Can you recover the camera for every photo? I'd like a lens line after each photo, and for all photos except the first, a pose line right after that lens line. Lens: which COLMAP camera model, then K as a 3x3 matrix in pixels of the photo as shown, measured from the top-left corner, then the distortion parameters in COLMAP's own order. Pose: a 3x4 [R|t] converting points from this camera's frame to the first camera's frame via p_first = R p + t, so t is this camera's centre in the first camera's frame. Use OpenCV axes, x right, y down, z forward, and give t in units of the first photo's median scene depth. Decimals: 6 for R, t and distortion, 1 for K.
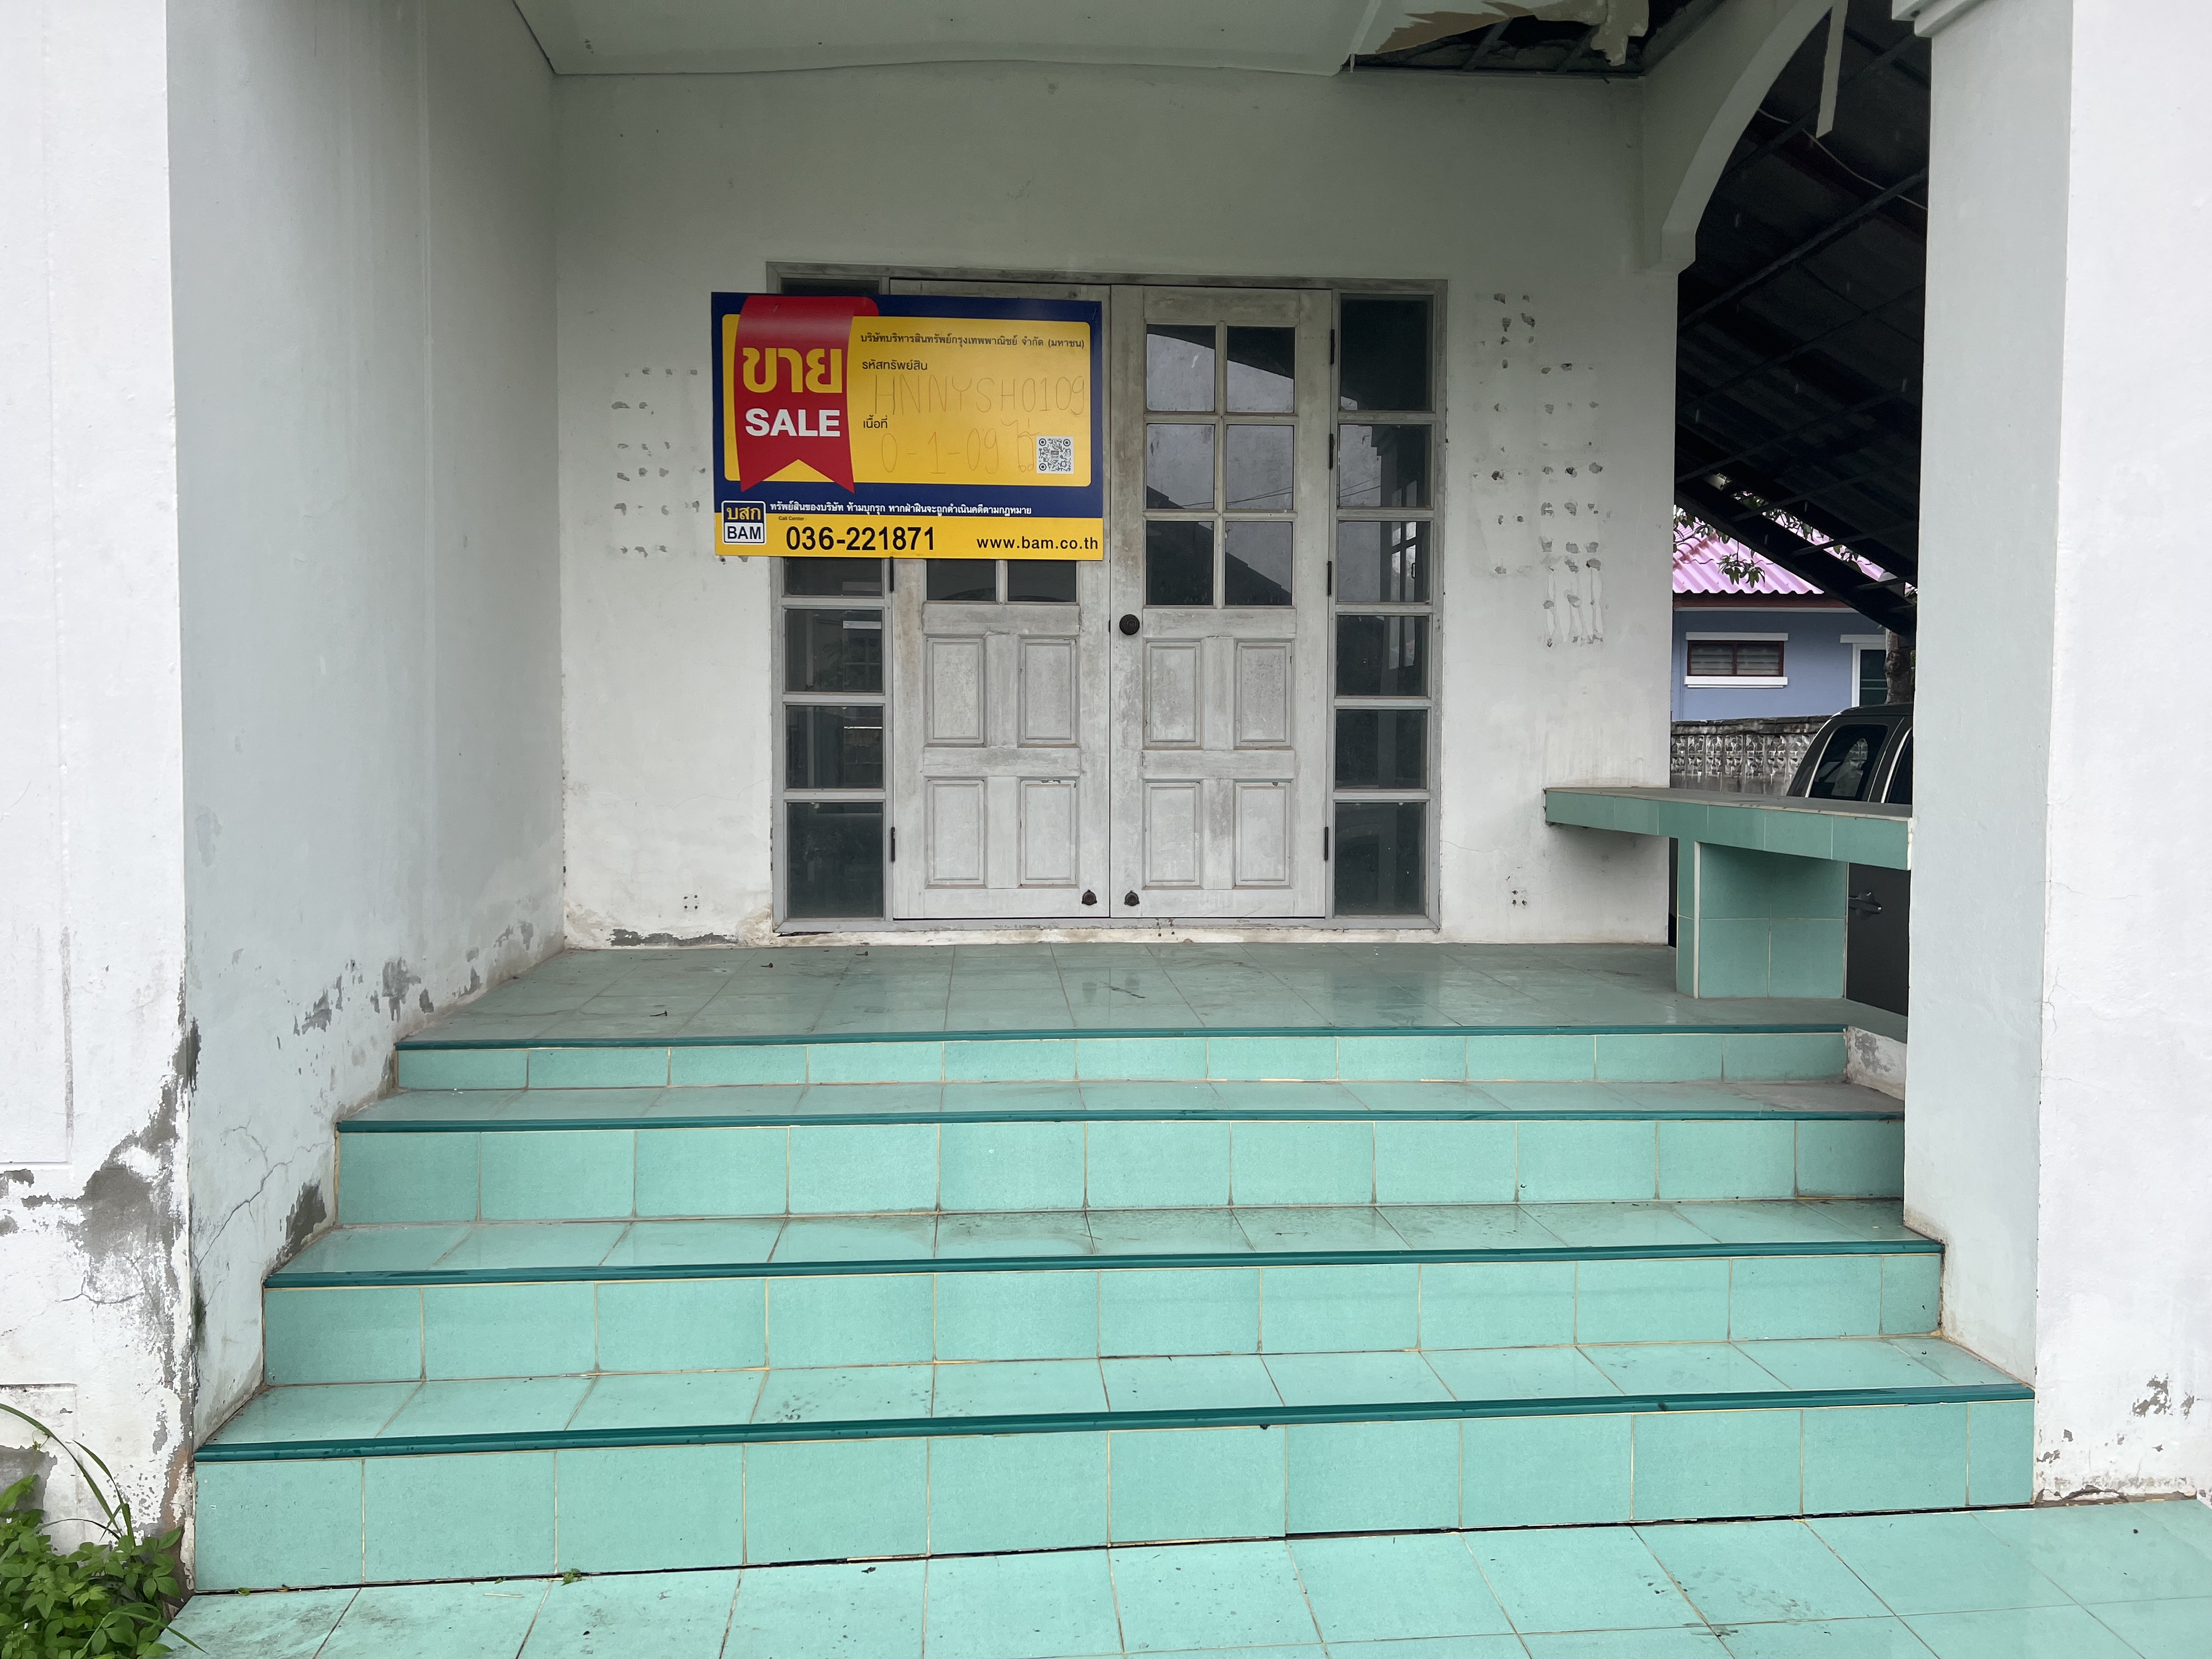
lens RADIAL K [[1623.2, 0, 1112.9], [0, 1623.2, 812.9], [0, 0, 1]] dist [0.102531, -0.120950]
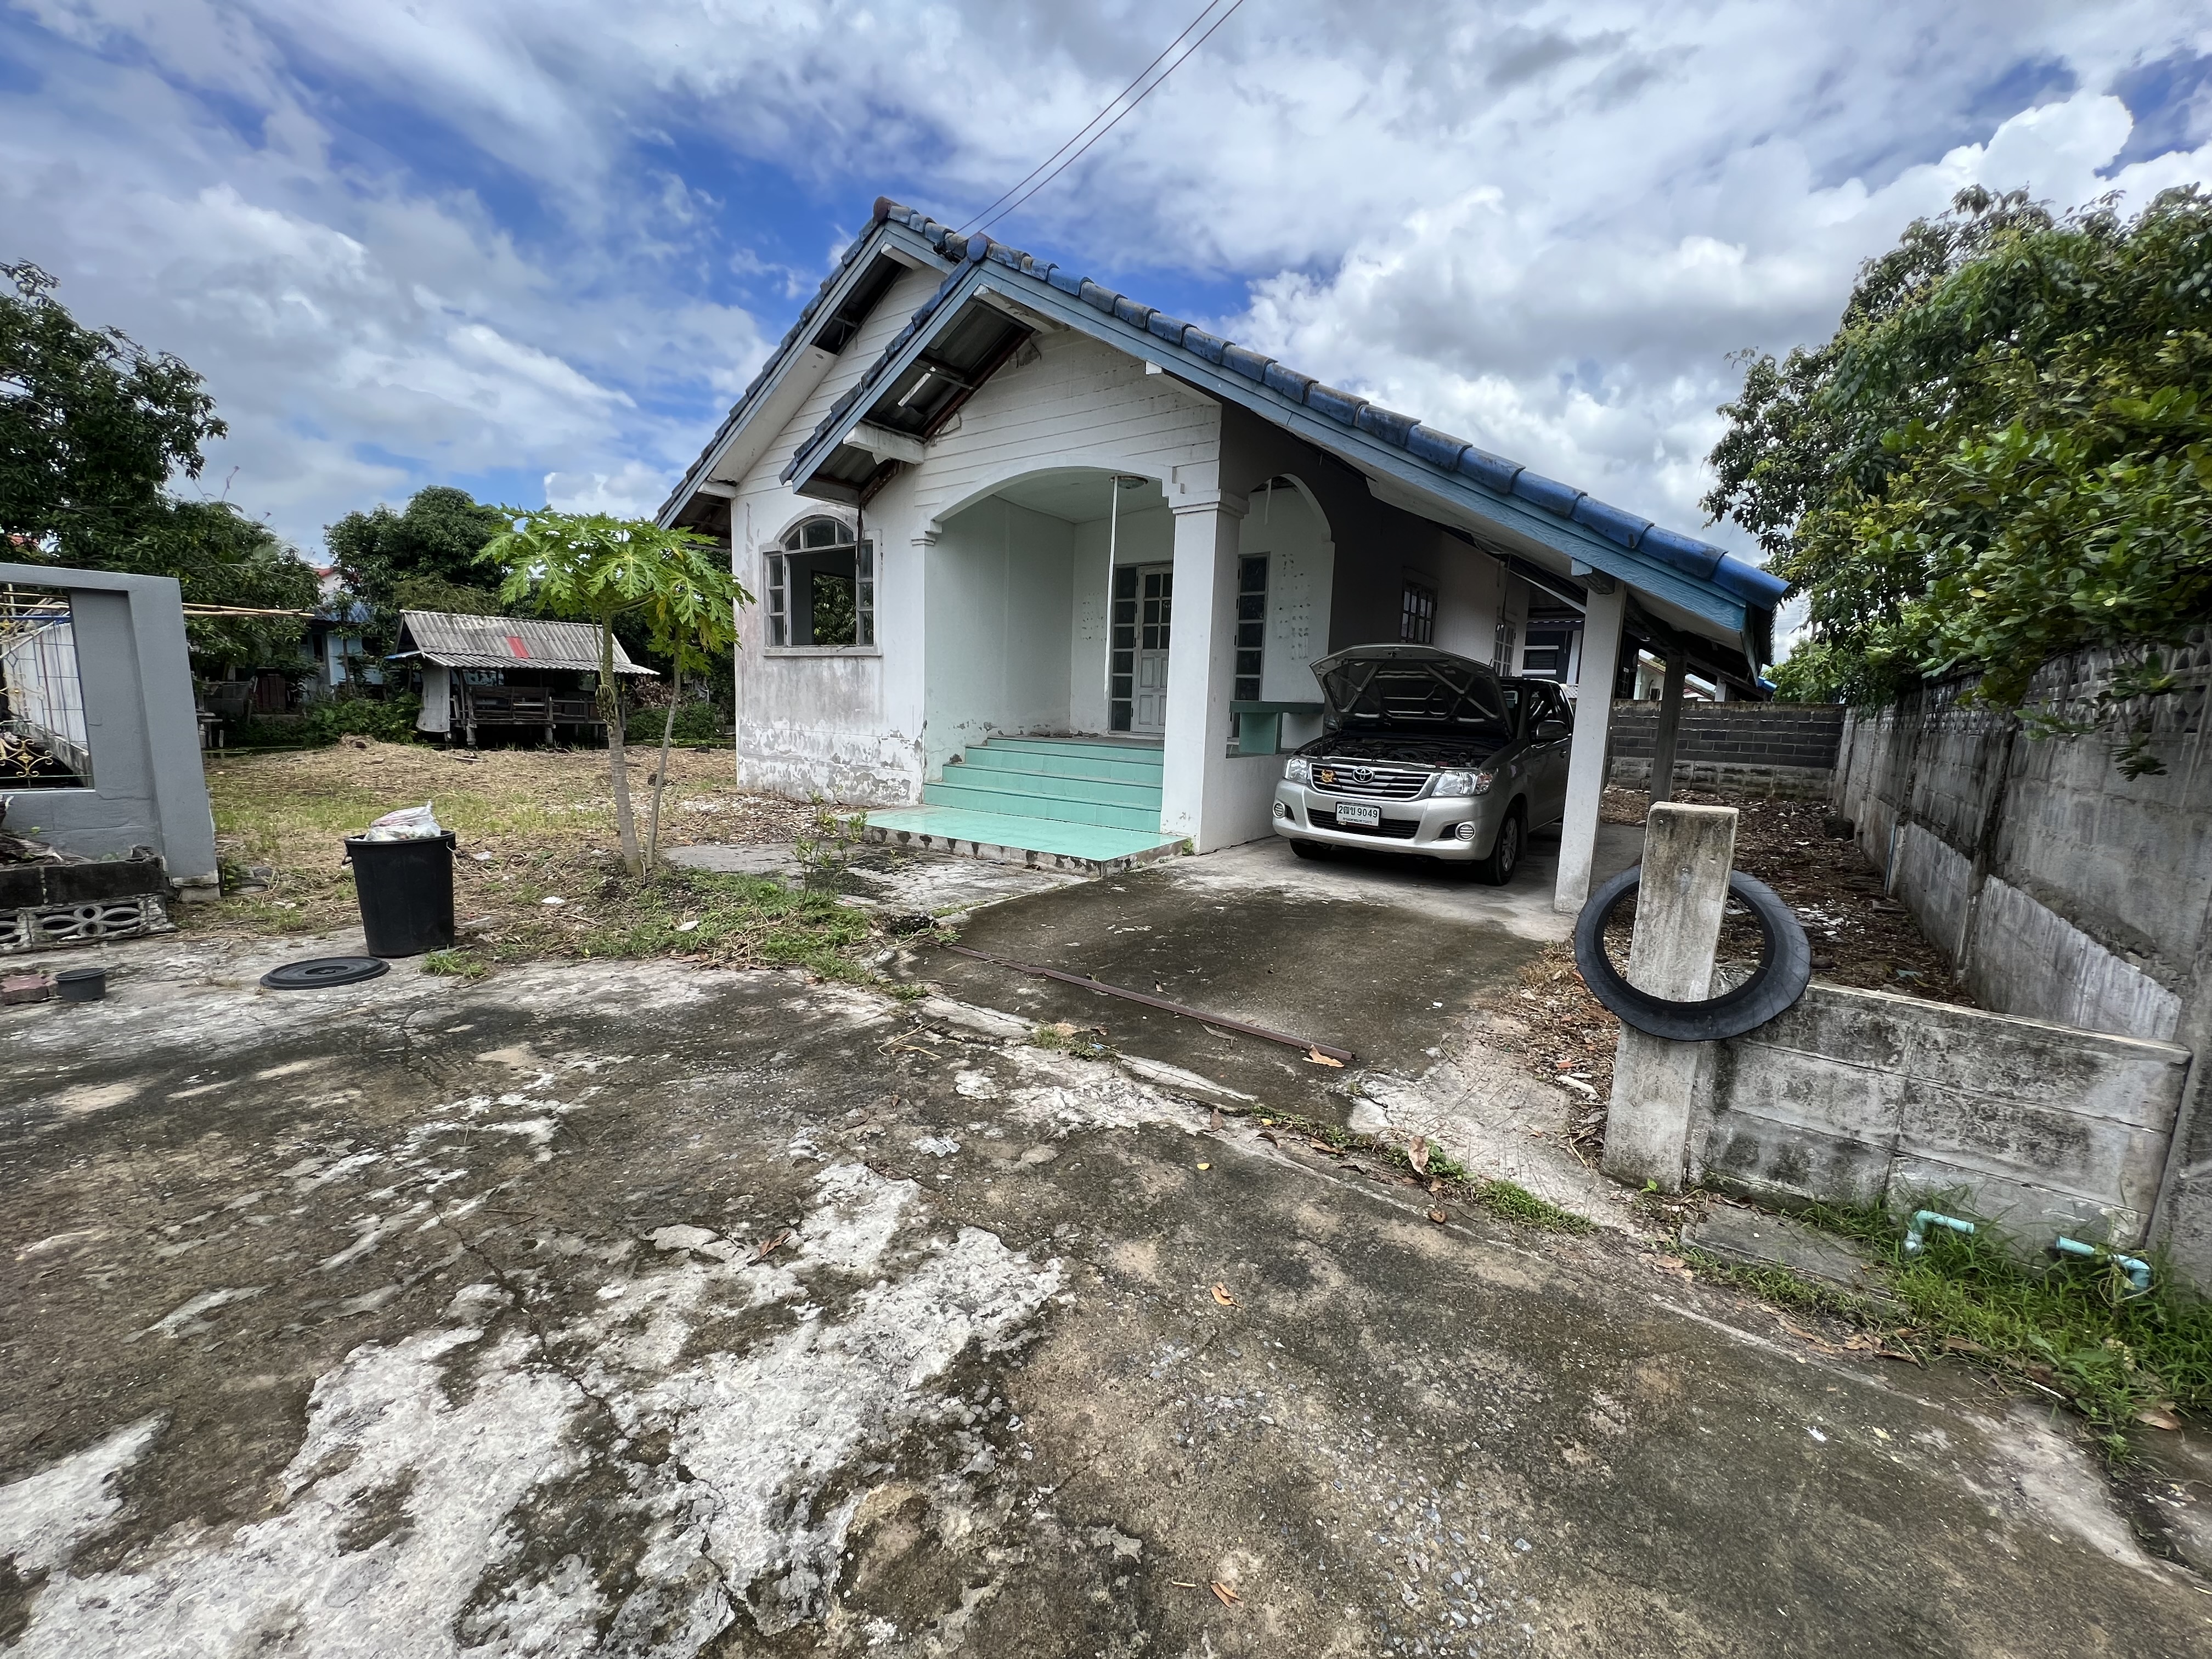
lens RADIAL K [[882.7, 0, 1106.0], [0, 882.7, 829.5], [0, 0, 1]] dist [-0.001603, -0.000053]
pose [[0.735497, 0.121939, -0.666464, 1.261845], [-0.059966, 0.991526, 0.115236, 0.057123], [0.674869, -0.044790, 0.736577, -0.609646]]
